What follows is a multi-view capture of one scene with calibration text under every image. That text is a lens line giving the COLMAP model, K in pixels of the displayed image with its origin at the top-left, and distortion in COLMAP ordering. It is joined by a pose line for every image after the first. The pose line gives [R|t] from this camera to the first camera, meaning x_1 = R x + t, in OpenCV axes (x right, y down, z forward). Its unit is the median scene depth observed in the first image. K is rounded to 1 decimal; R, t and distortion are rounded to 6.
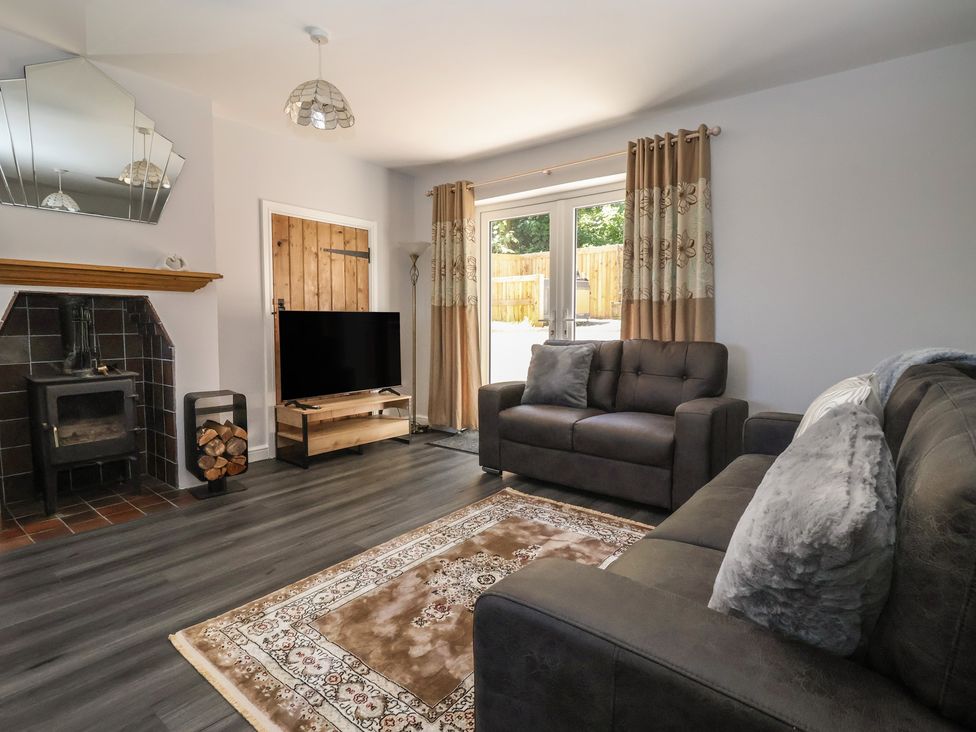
lens RADIAL K [[476.2, 0, 513.8], [0, 476.2, 344.6], [0, 0, 1]] dist [-0.000832, -0.000291]
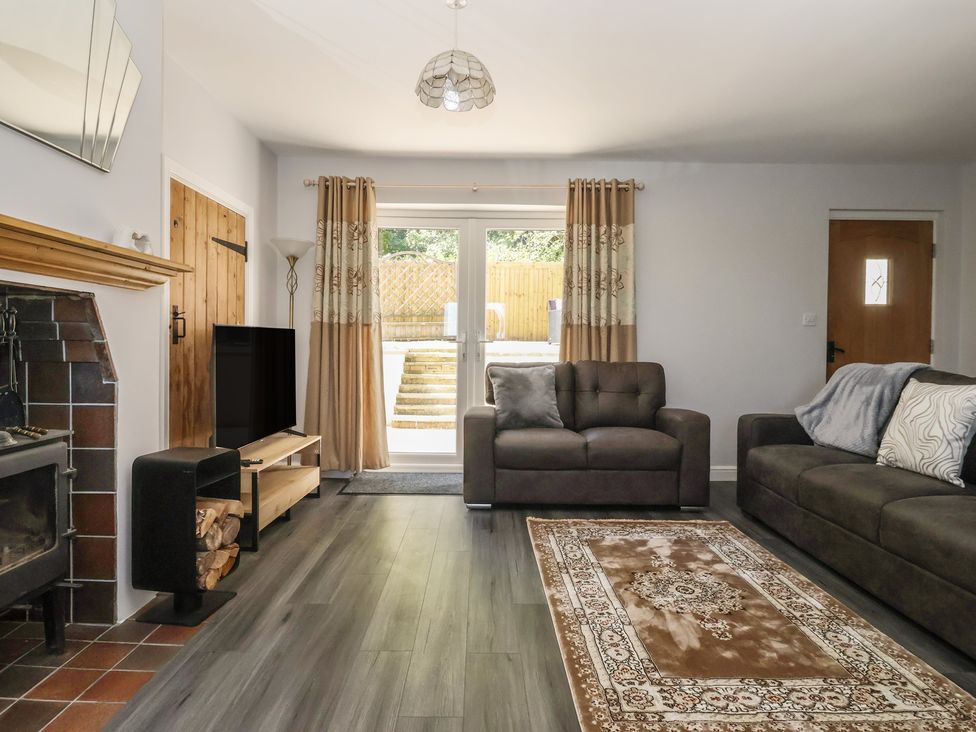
lens RADIAL K [[511.9, 0, 483.2], [0, 511.9, 350.8], [0, 0, 1]] dist [-0.005233, -0.001860]
pose [[0.809369, 0.000576, 0.587301, -0.621465], [0.019101, 0.999445, -0.027304, -0.005846], [-0.586990, 0.033317, 0.808908, 0.192254]]
